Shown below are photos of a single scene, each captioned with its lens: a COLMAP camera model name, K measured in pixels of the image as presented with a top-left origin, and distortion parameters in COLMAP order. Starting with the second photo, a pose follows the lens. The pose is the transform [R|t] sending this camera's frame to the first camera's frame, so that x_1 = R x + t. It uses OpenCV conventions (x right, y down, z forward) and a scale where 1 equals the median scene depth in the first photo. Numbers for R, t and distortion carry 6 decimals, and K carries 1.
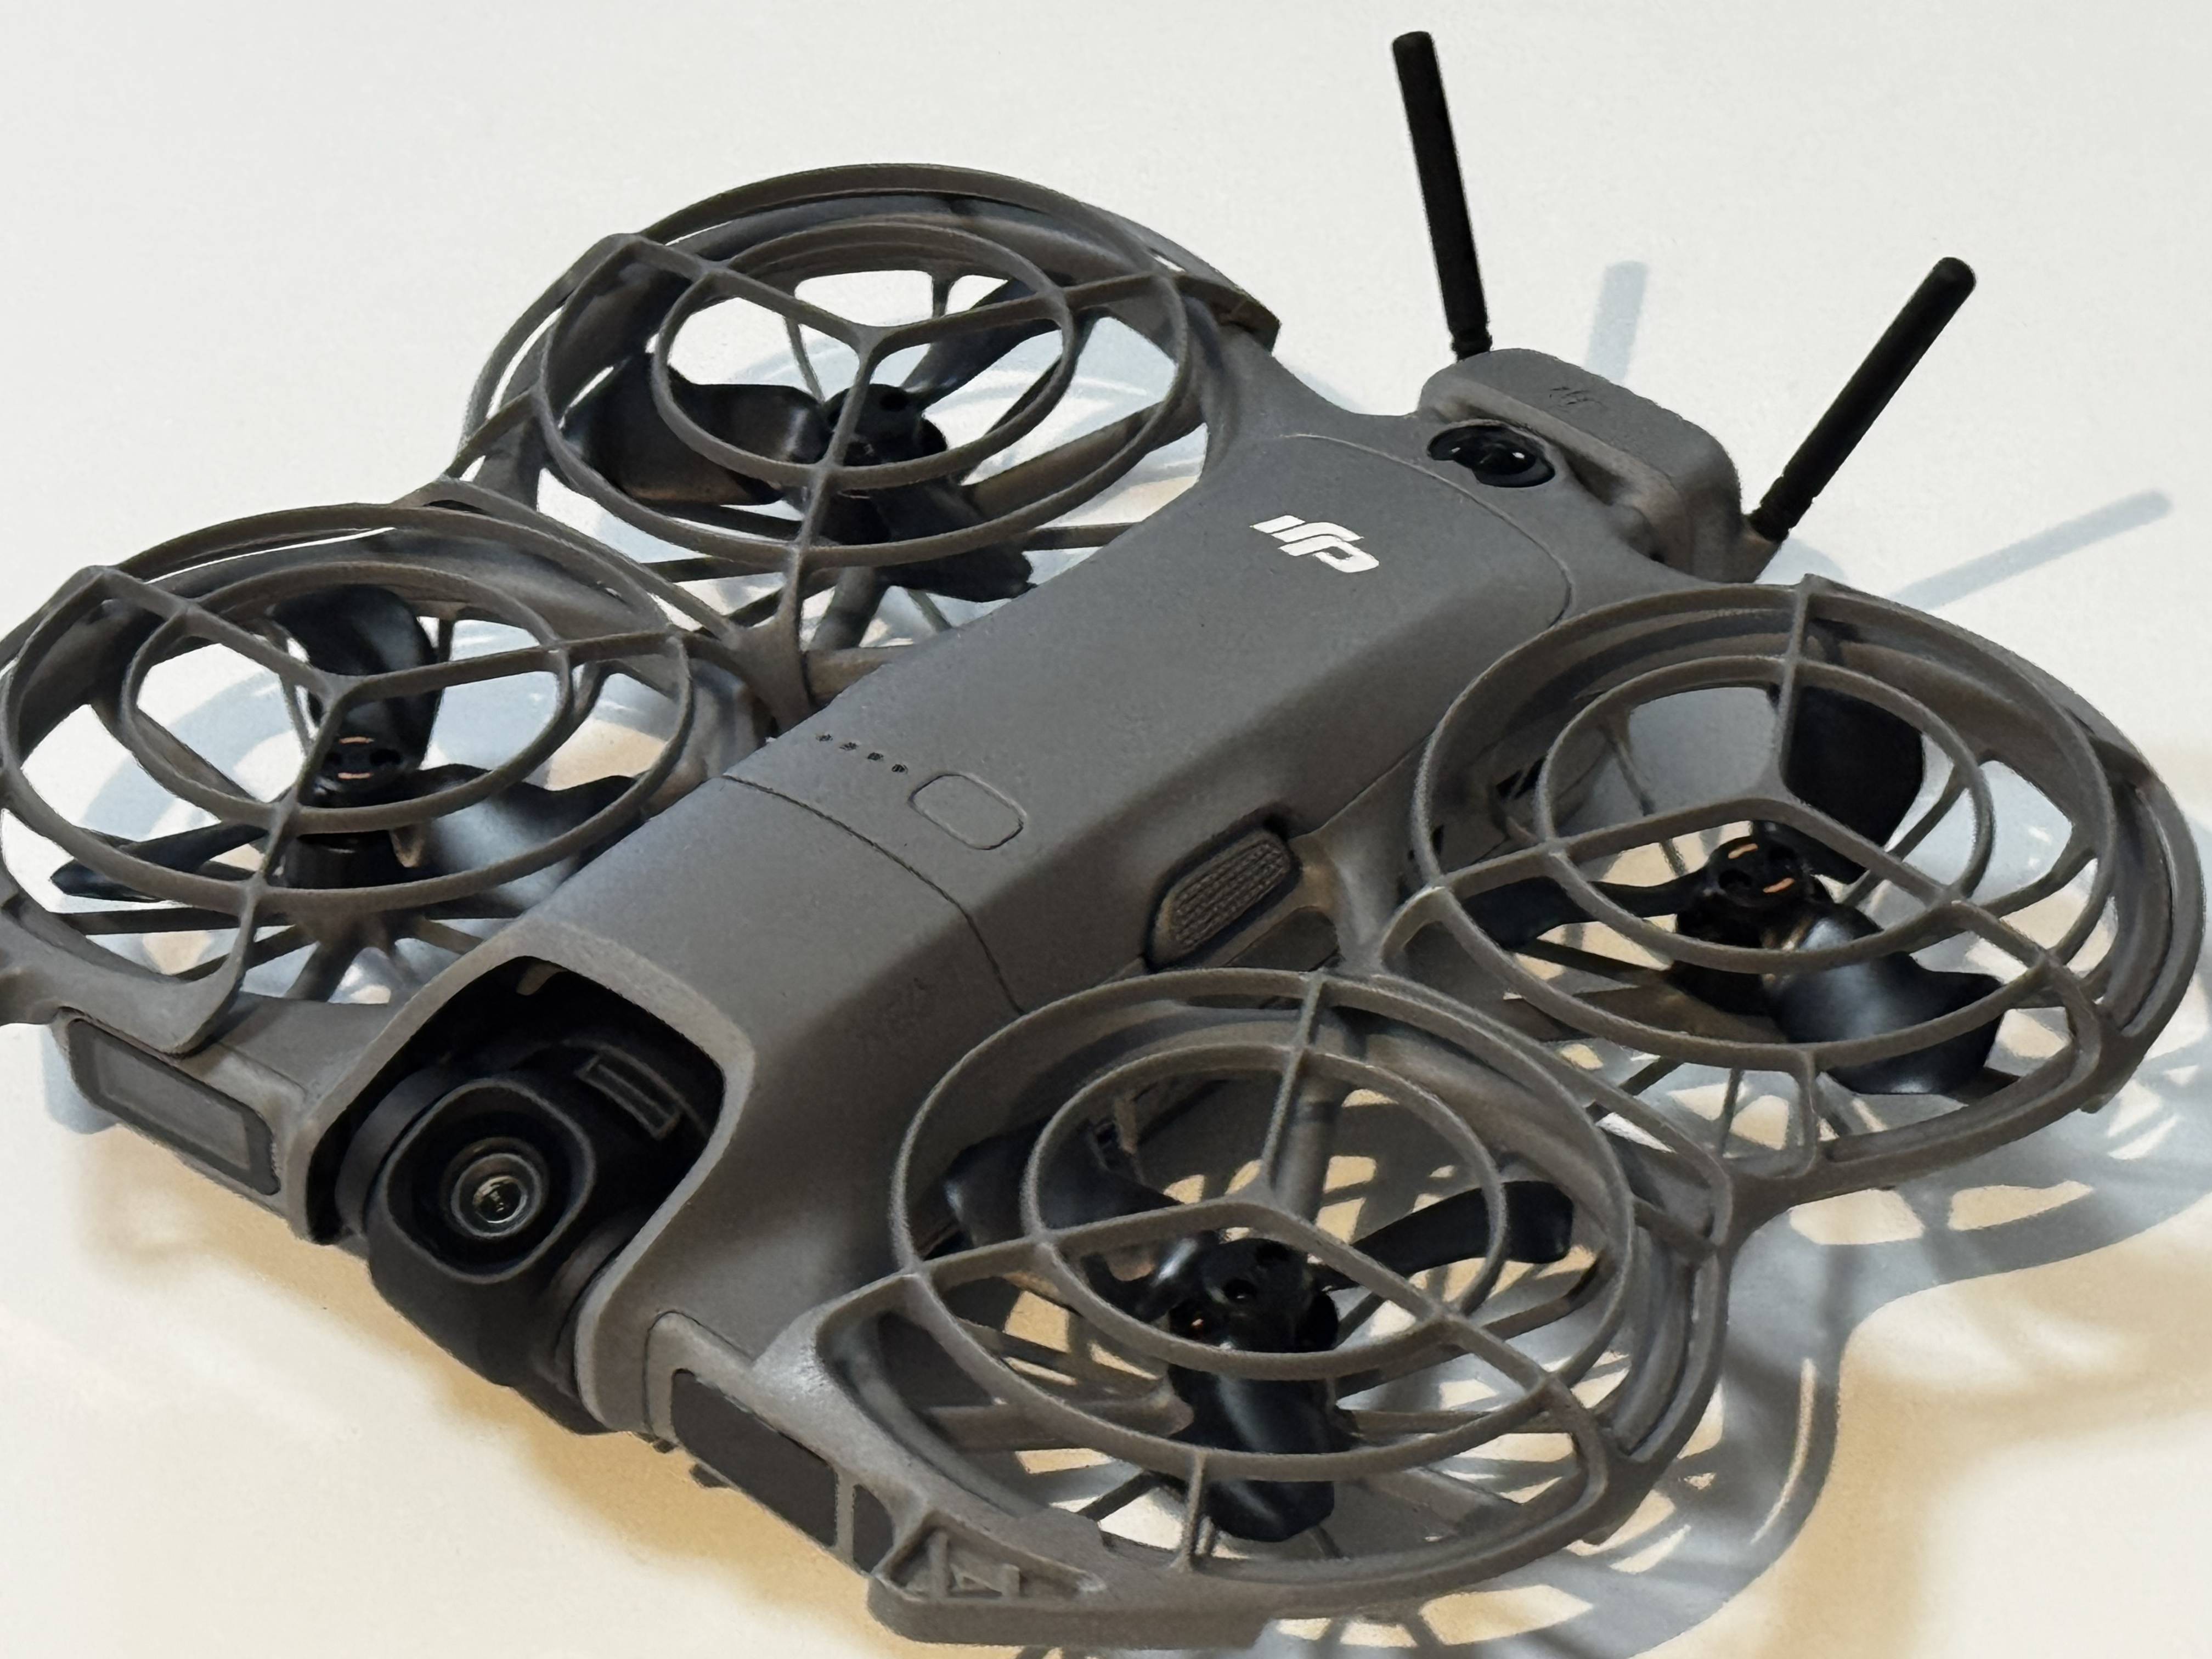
lens RADIAL K [[7932.6, 0, 1106.0], [0, 7932.6, 829.5], [0, 0, 1]] dist [0.220551, 1.488096]
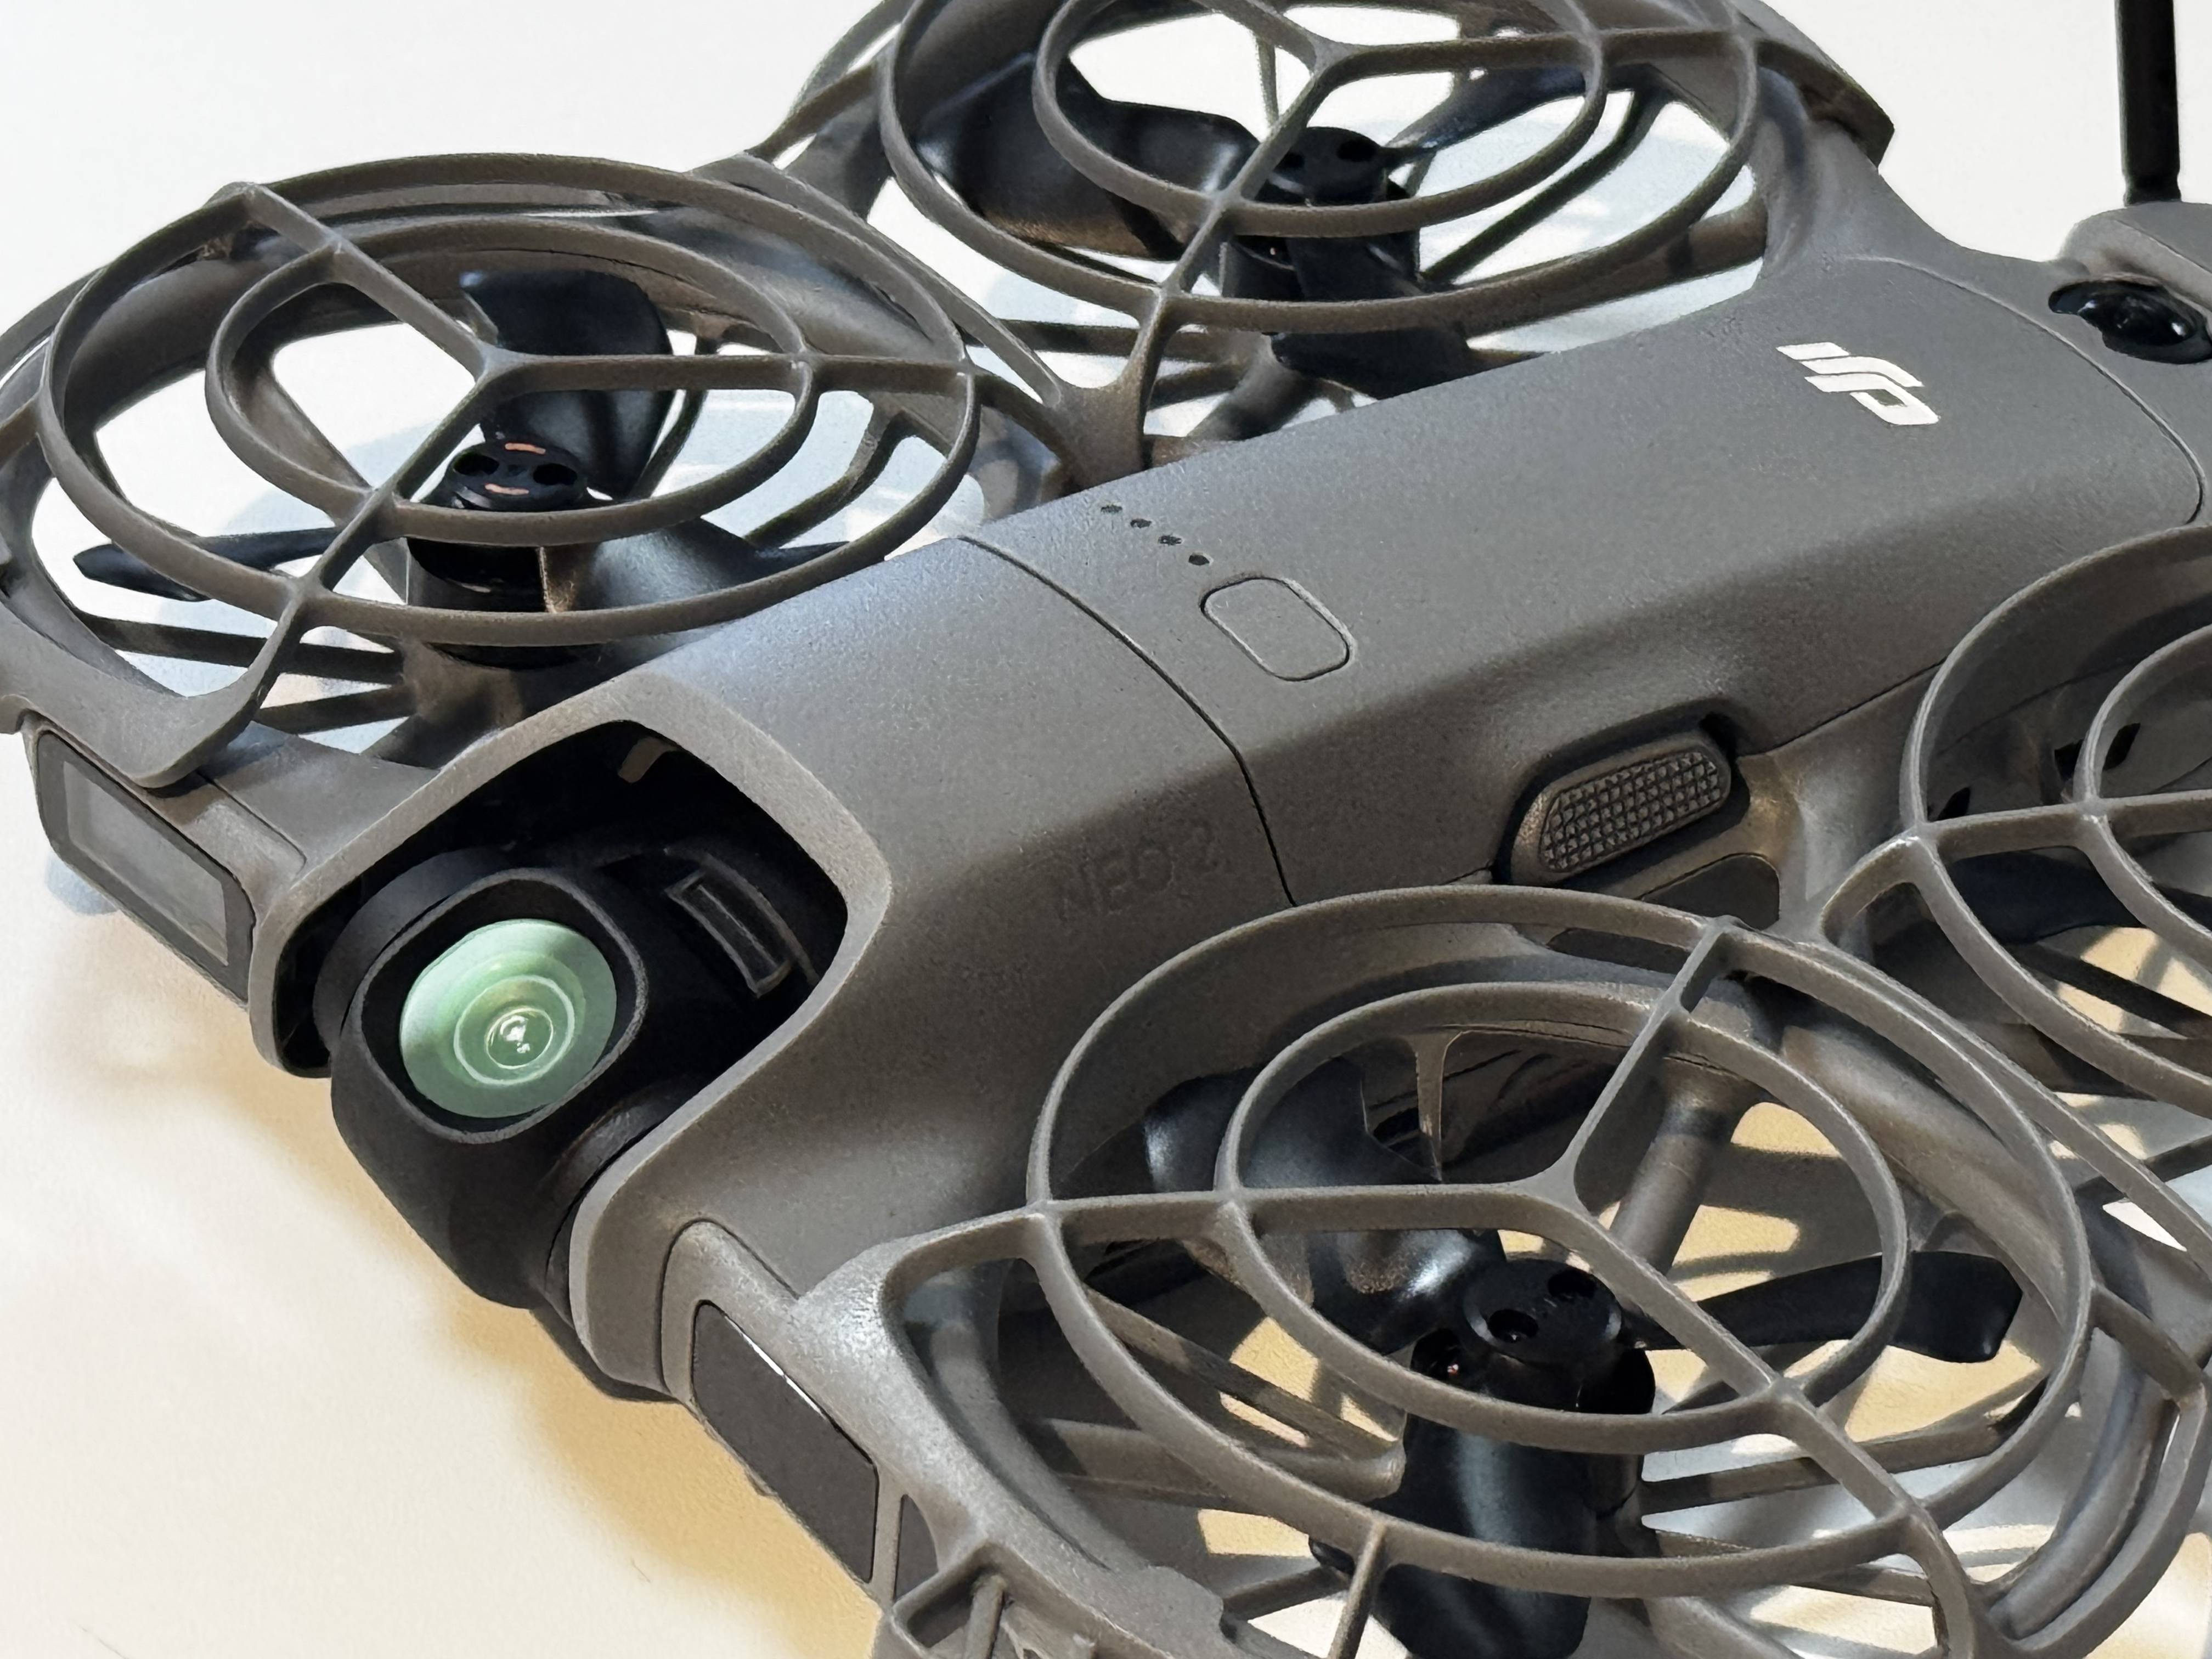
lens RADIAL K [[7822.8, 0, 1106.0], [0, 7822.8, 829.5], [0, 0, 1]] dist [0.050260, 4.018330]
pose [[0.977982, 0.149869, -0.145227, 0.072958], [-0.157535, 0.986588, -0.042741, 0.048357], [0.136874, 0.064679, 0.988475, 0.298453]]
